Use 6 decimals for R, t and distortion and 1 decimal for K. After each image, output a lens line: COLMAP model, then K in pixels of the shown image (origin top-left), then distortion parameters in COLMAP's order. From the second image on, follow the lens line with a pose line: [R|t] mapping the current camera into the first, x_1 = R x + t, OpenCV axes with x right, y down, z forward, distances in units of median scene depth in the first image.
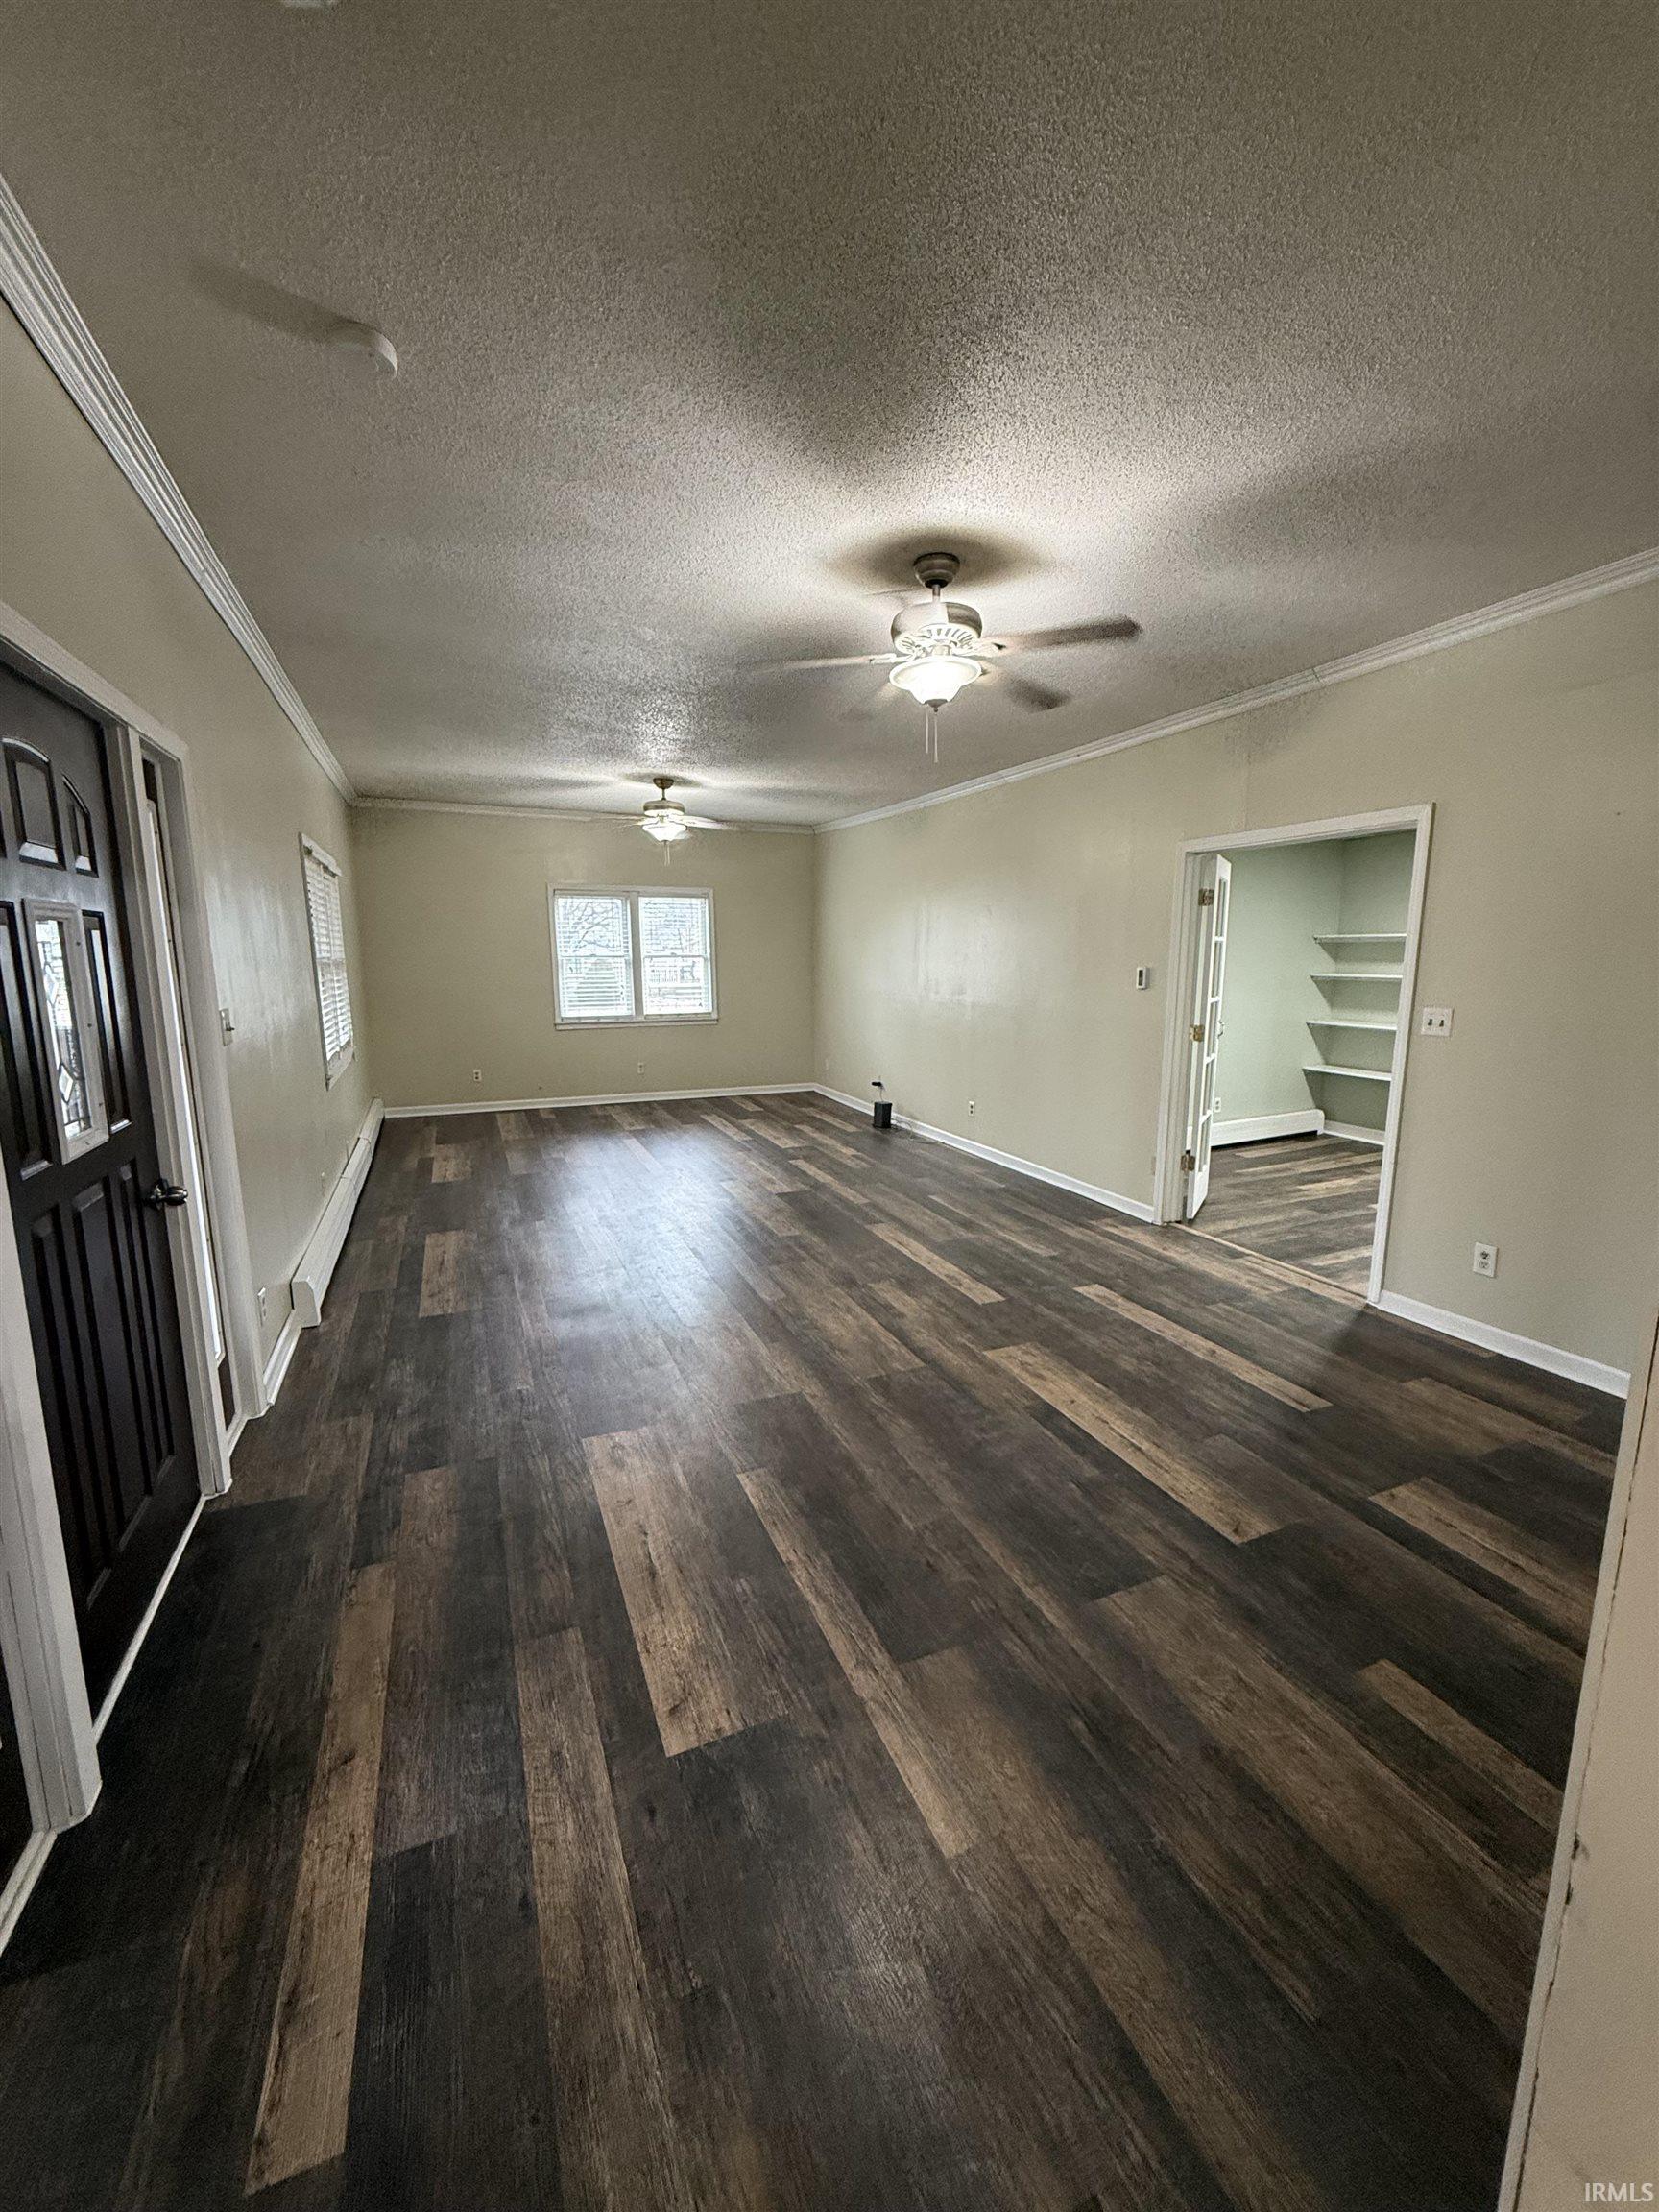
lens RADIAL K [[873.6, 0, 827.3], [0, 873.6, 1096.5], [0, 0, 1]] dist [-0.000077, -0.000150]
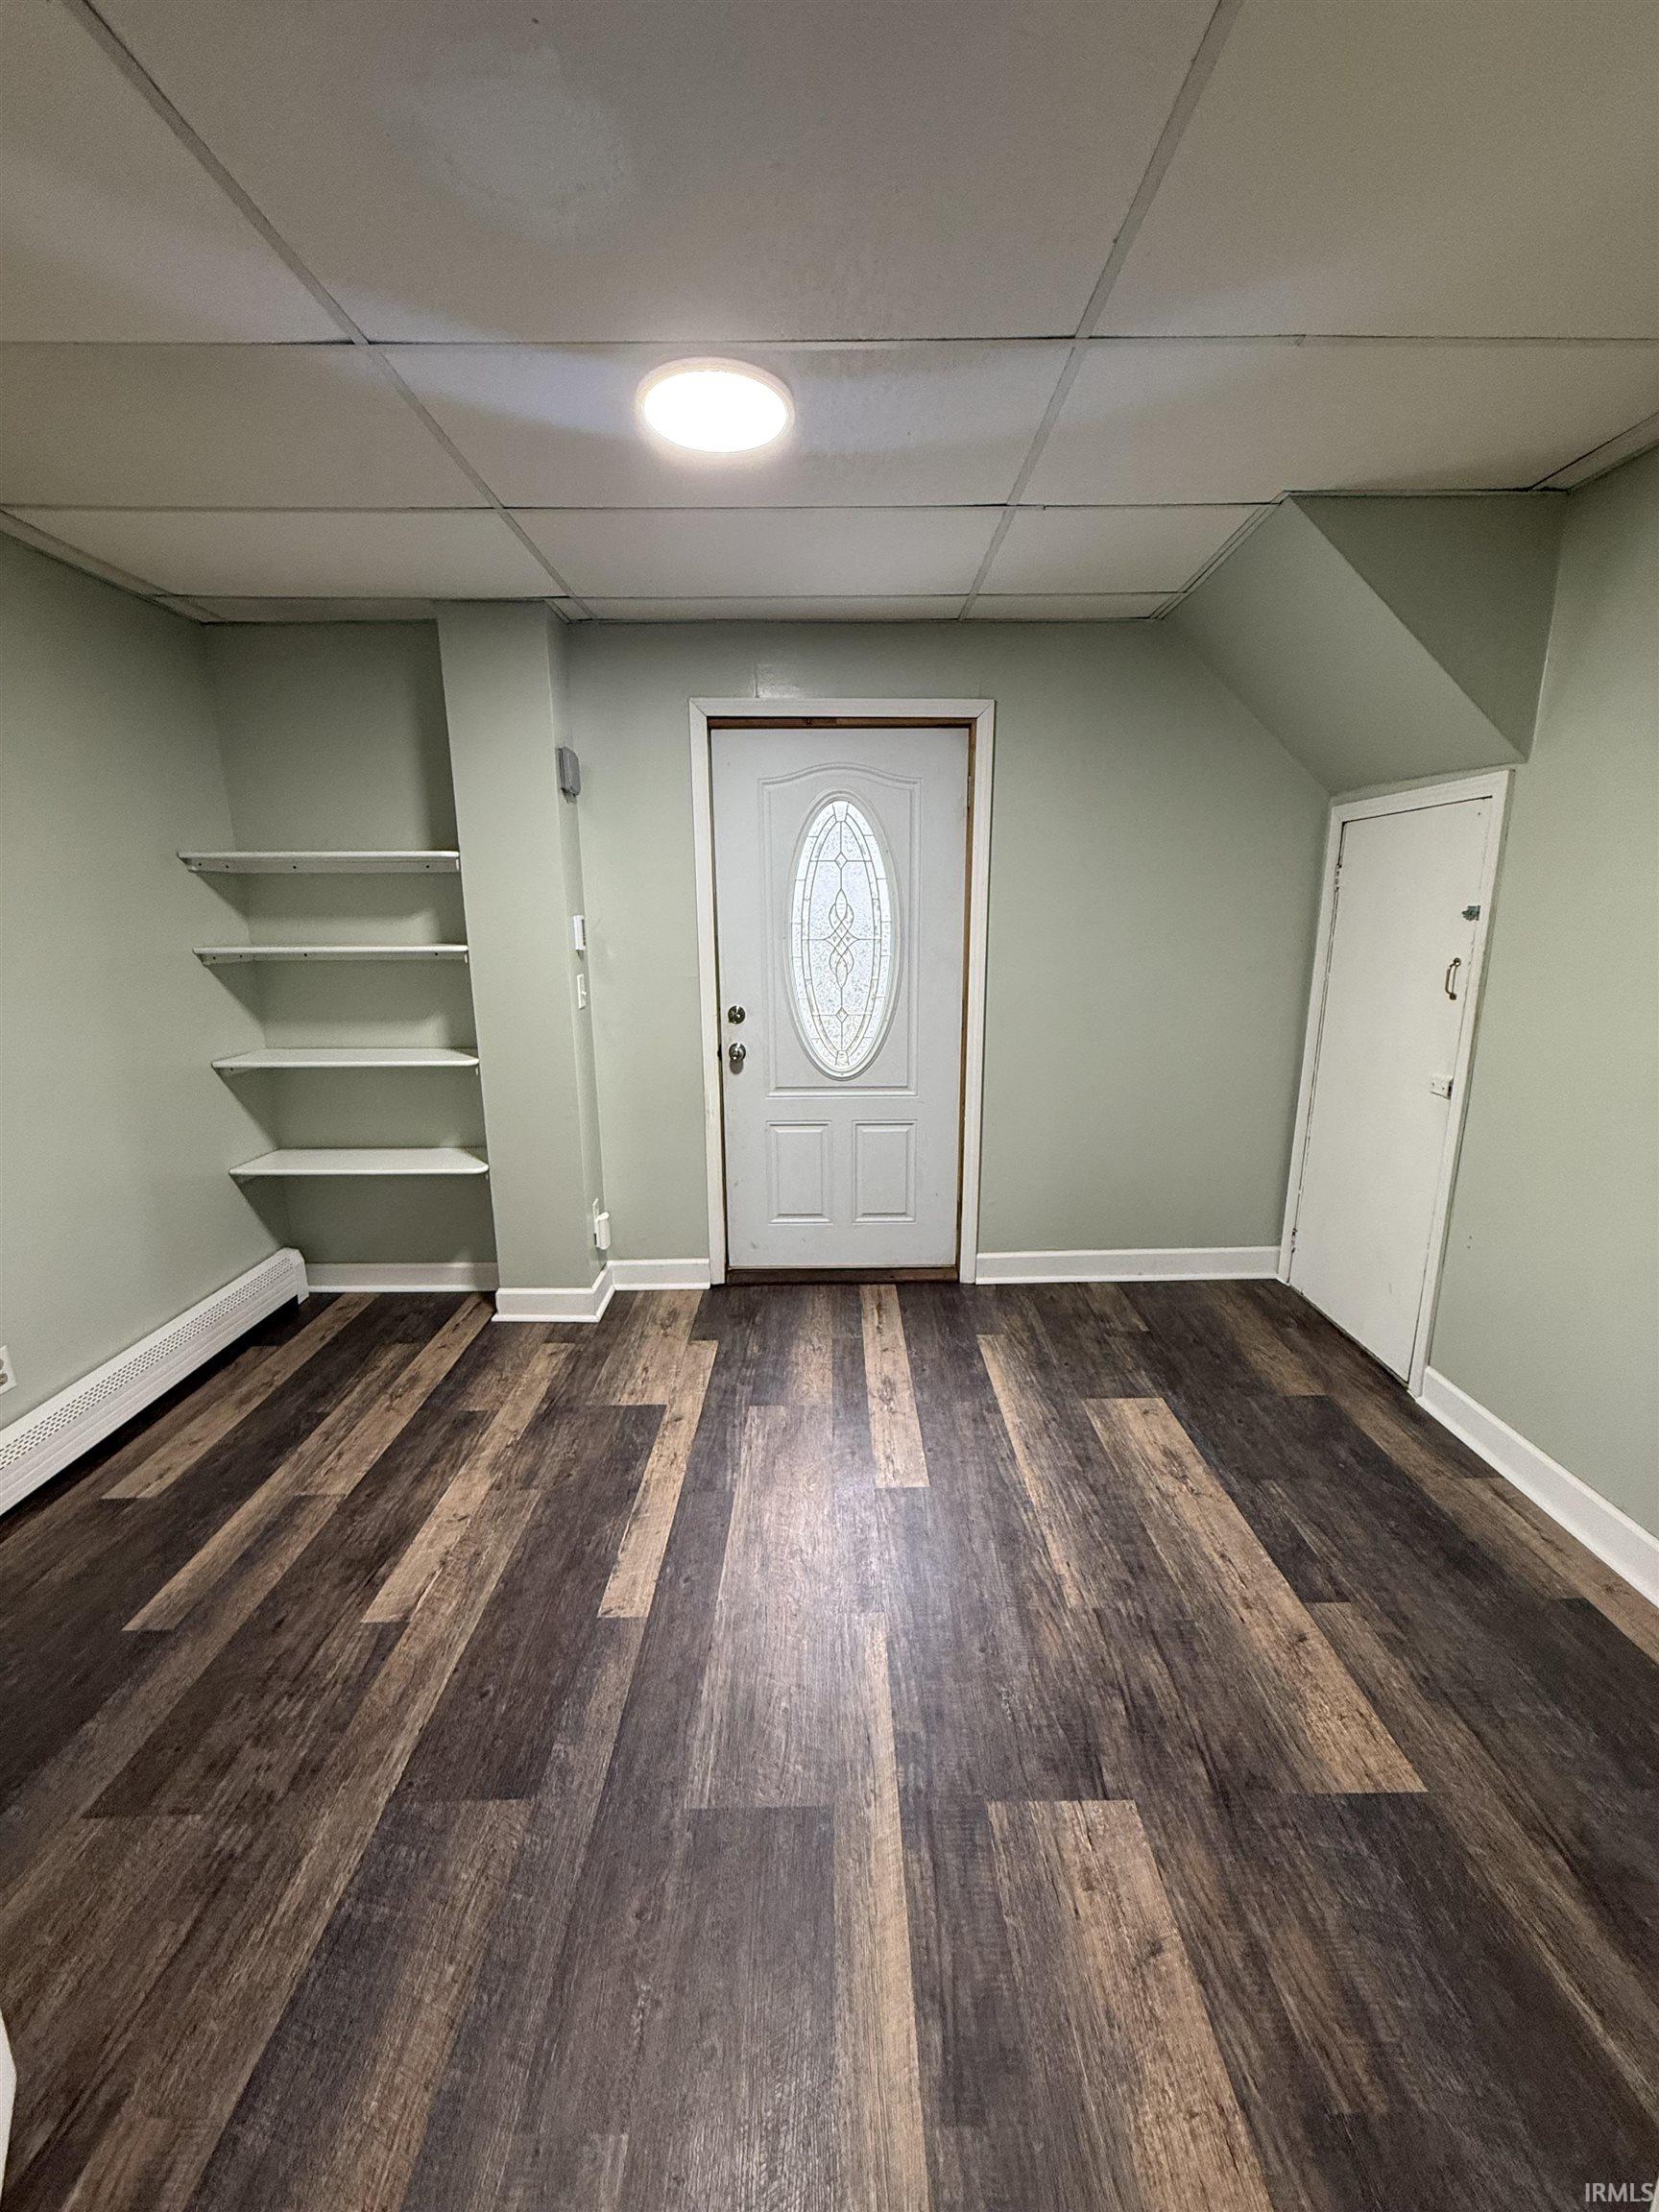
lens RADIAL K [[873.6, 0, 834.0], [0, 873.6, 1100.7], [0, 0, 1]] dist [-0.000077, -0.000150]
pose [[0.386264, -0.200717, 0.900285, 0.397440], [0.165709, 0.975257, 0.146334, -0.111766], [-0.907381, 0.092662, 0.409968, 0.780773]]
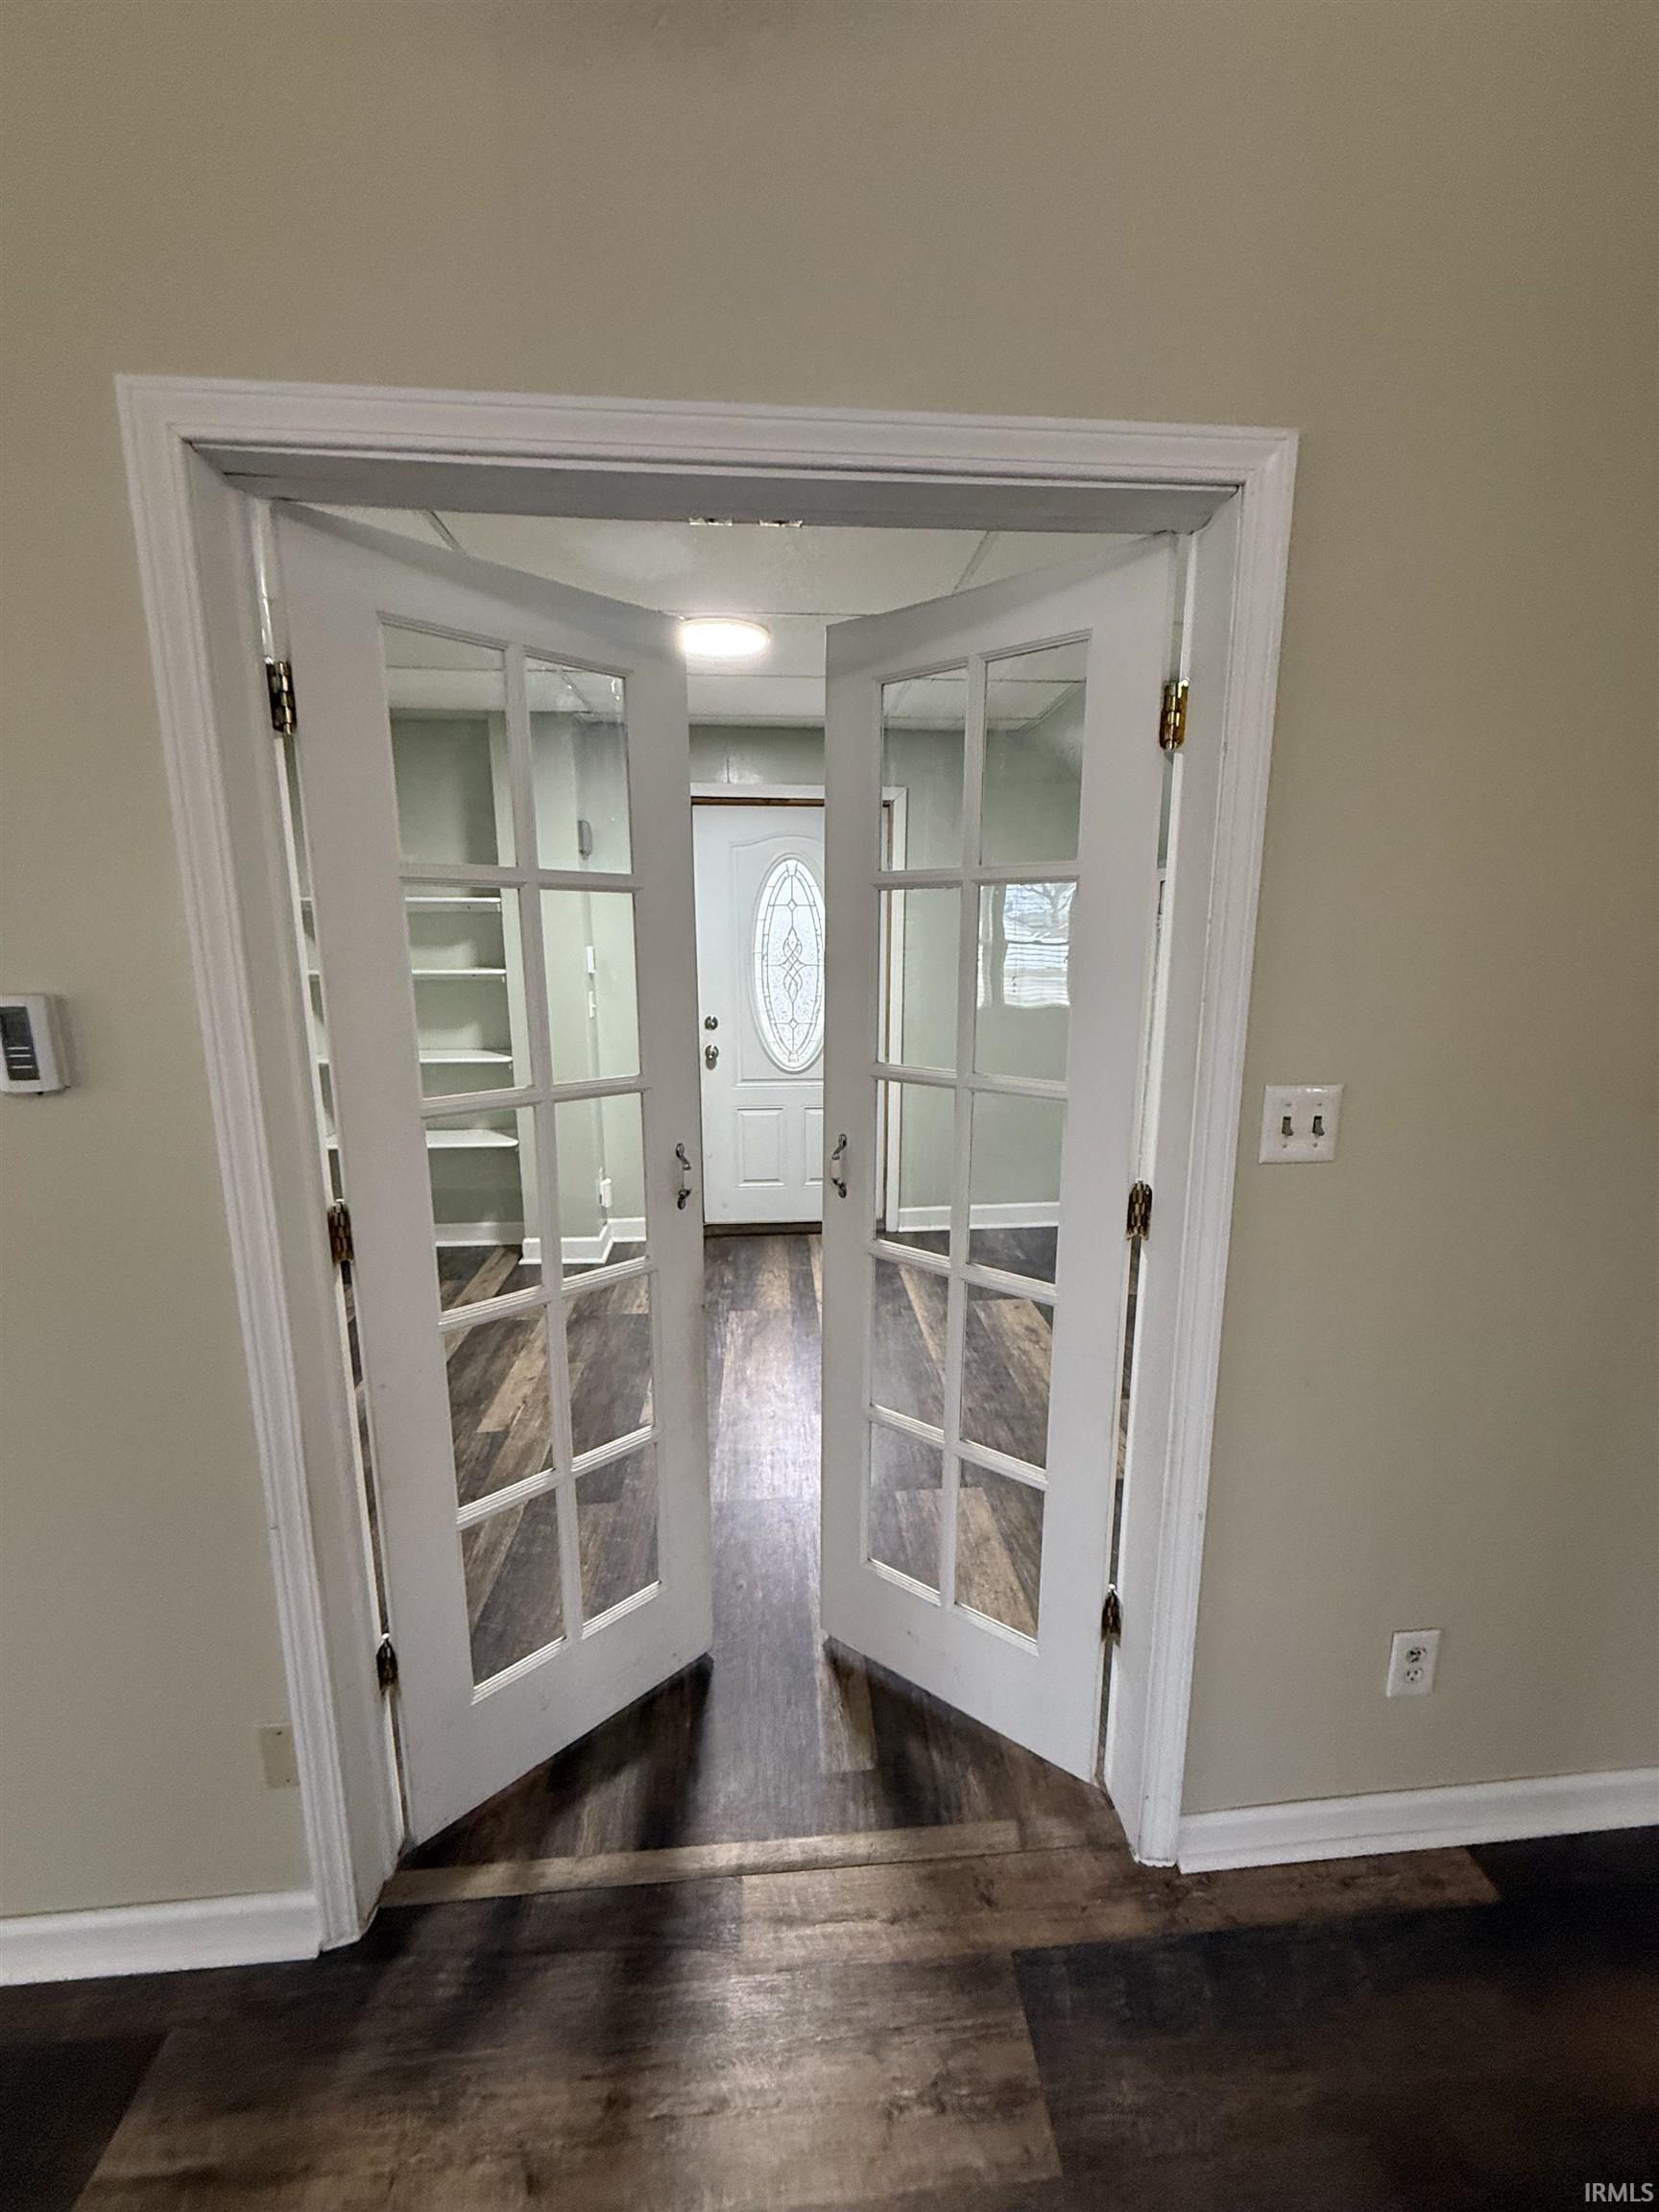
lens RADIAL K [[873.6, 0, 831.7], [0, 873.6, 1098.5], [0, 0, 1]] dist [-0.000077, -0.000150]
pose [[0.322211, -0.186200, 0.928175, 0.217418], [0.162757, 0.976762, 0.139447, -0.118374], [-0.932572, 0.106136, 0.345029, 0.719898]]
